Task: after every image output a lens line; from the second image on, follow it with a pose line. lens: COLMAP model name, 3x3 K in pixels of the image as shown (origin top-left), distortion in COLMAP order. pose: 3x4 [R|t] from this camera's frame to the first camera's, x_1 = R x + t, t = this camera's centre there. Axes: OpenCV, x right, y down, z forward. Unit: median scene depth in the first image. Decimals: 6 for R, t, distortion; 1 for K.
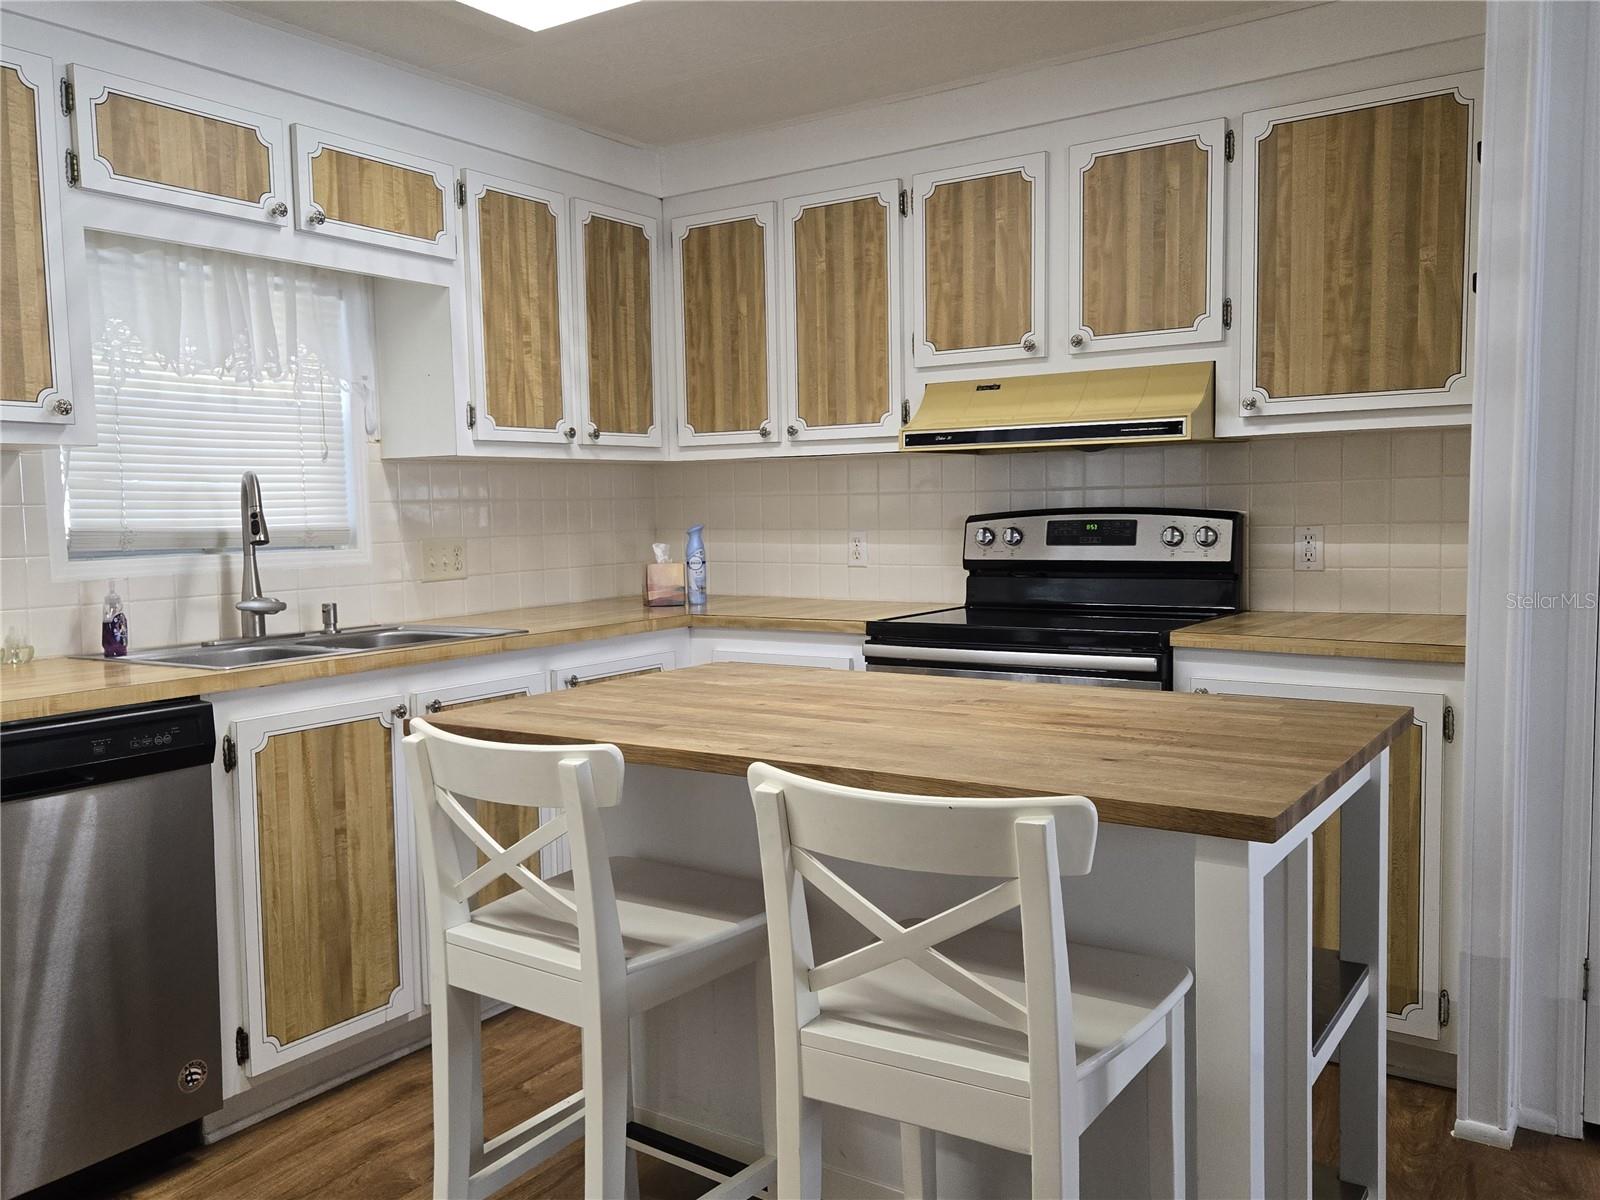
lens RADIAL K [[1315.0, 0, 801.8], [0, 1315.0, 595.7], [0, 0, 1]] dist [0.056938, -0.048627]
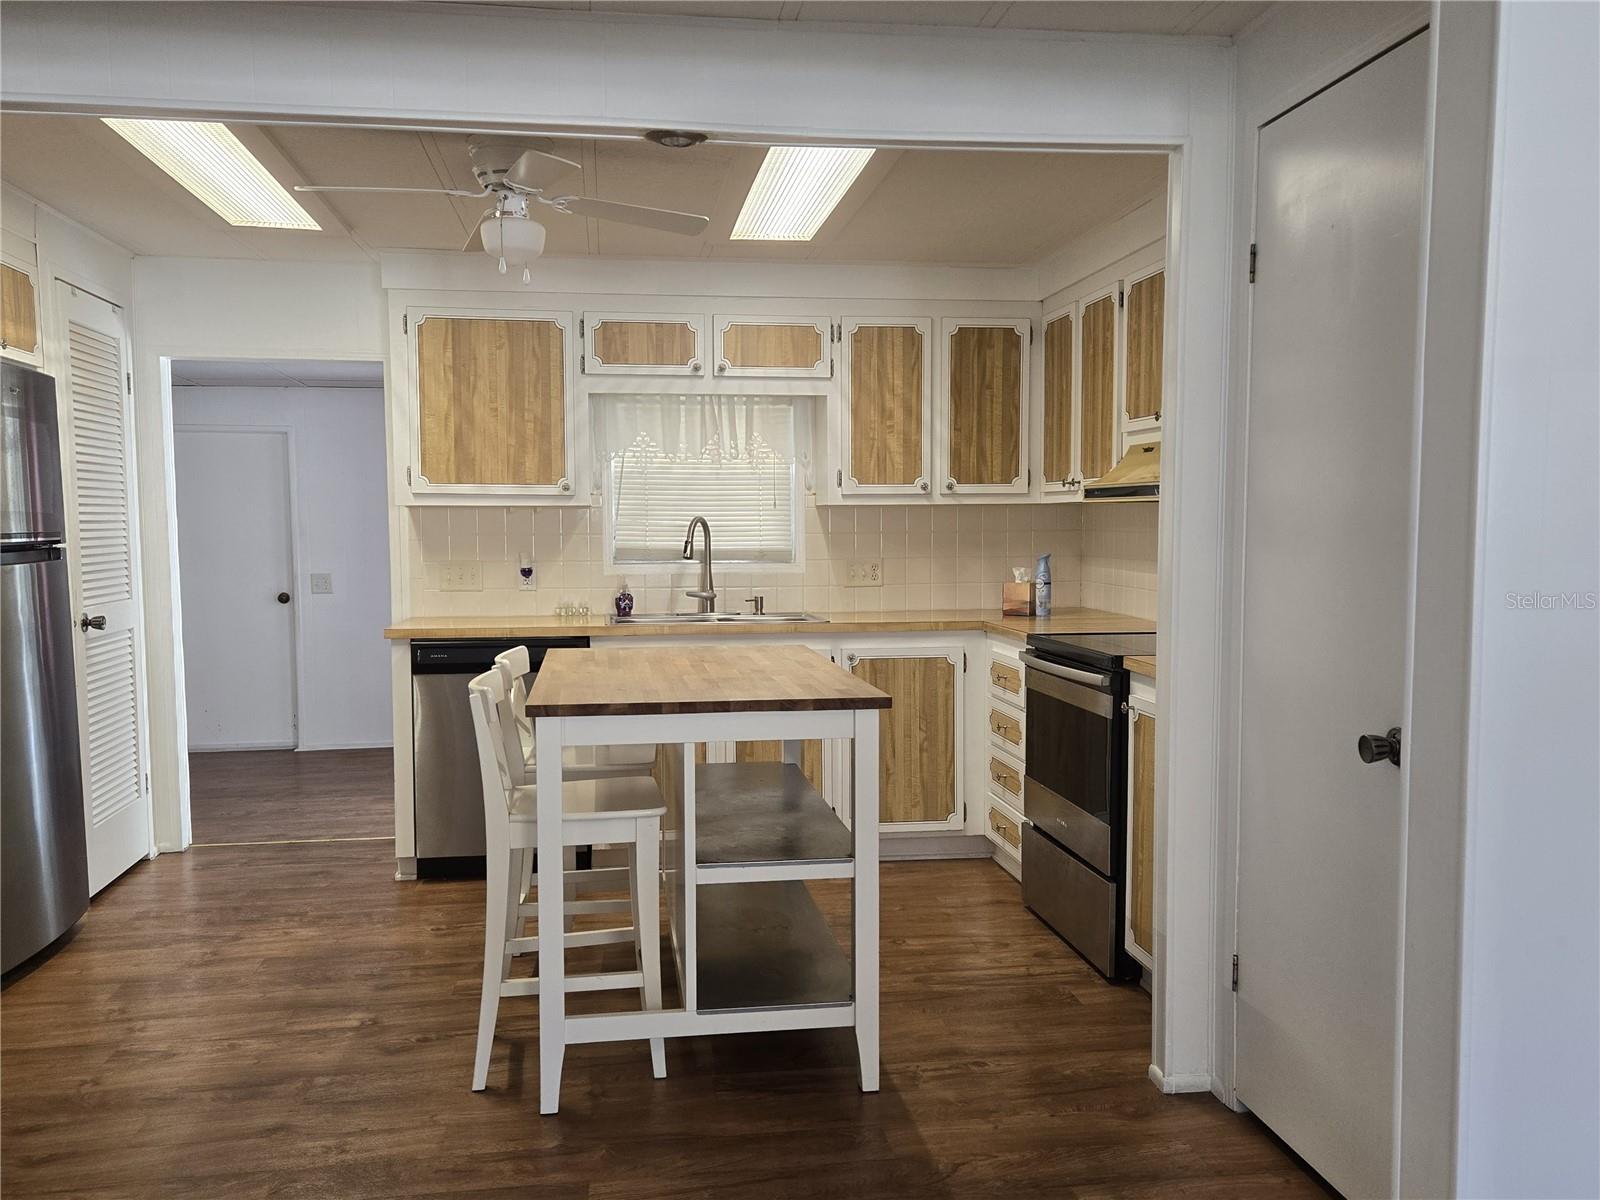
lens RADIAL K [[1315.0, 0, 798.2], [0, 1315.0, 609.1], [0, 0, 1]] dist [0.056938, -0.048627]
pose [[0.671358, 0.065733, -0.738212, 0.813548], [-0.059640, 0.997620, 0.034593, -0.034666], [0.738730, 0.020802, 0.673681, -0.046174]]
